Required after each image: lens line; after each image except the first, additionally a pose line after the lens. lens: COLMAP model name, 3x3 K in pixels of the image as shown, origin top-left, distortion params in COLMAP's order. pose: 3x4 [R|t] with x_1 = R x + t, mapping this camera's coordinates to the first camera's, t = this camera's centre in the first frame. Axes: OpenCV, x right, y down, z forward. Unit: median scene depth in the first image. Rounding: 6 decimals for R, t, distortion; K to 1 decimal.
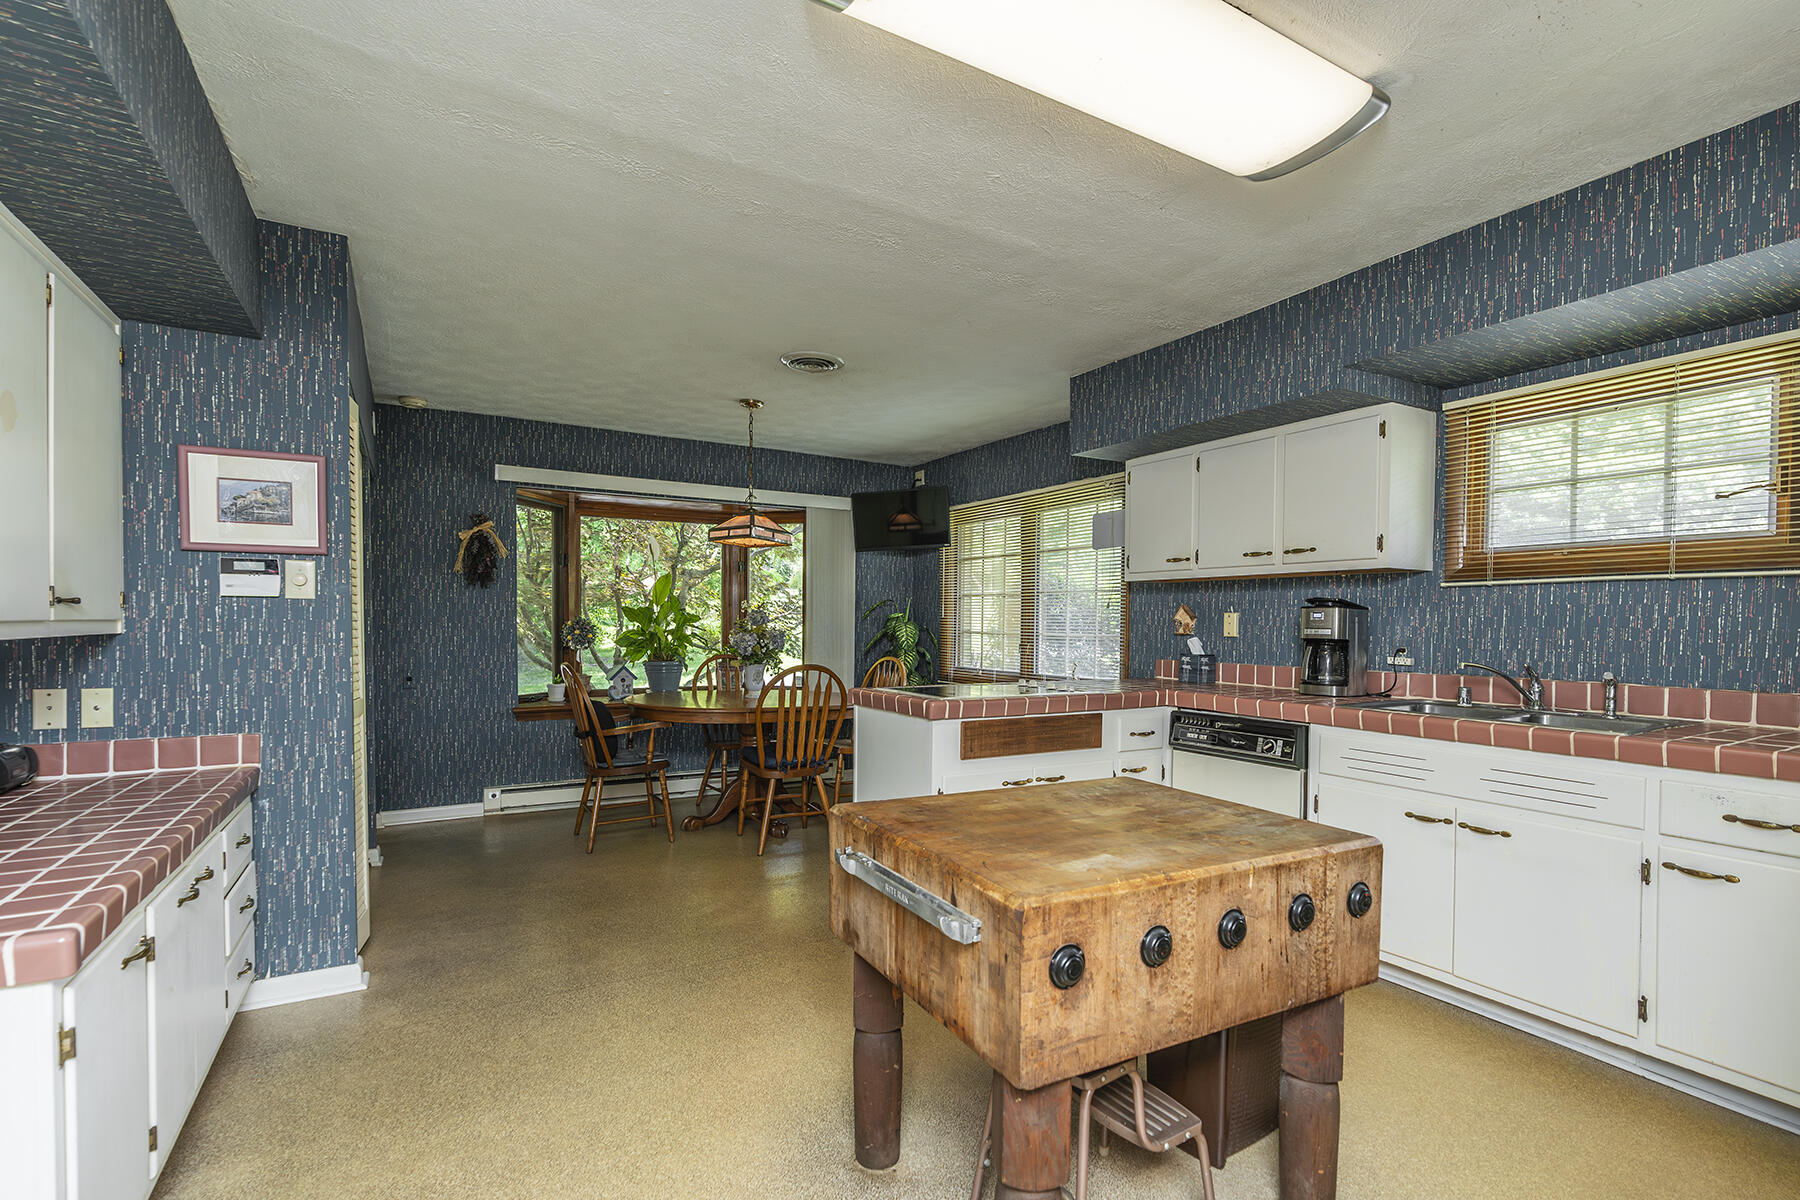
lens RADIAL K [[826.4, 0, 892.2], [0, 826.4, 613.9], [0, 0, 1]] dist [-0.003606, 0.000259]
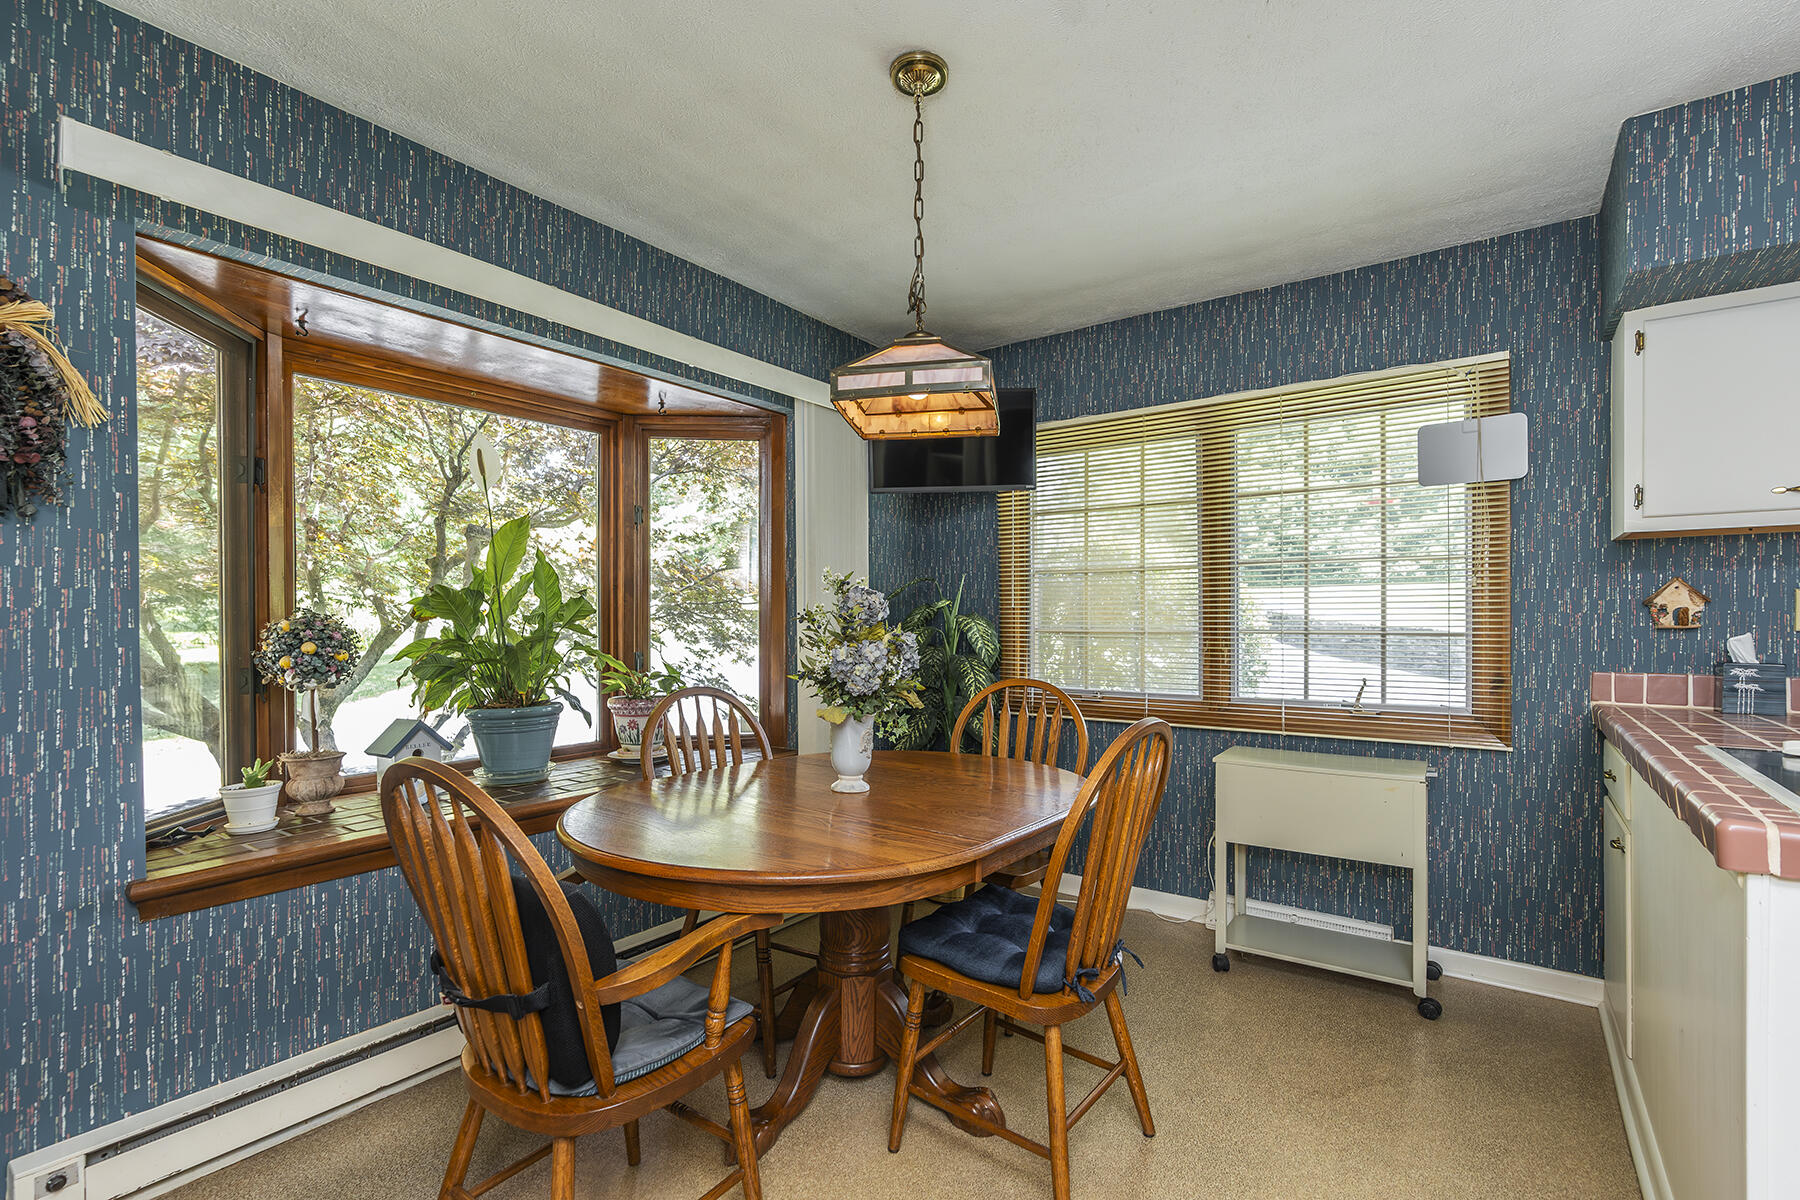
lens RADIAL K [[826.4, 0, 900.9], [0, 826.4, 609.5], [0, 0, 1]] dist [-0.003606, 0.000259]
pose [[0.921909, -0.009937, 0.387279, -0.284348], [0.008614, 0.999950, 0.005151, 0.002226], [-0.387311, -0.001413, 0.921948, 0.544766]]
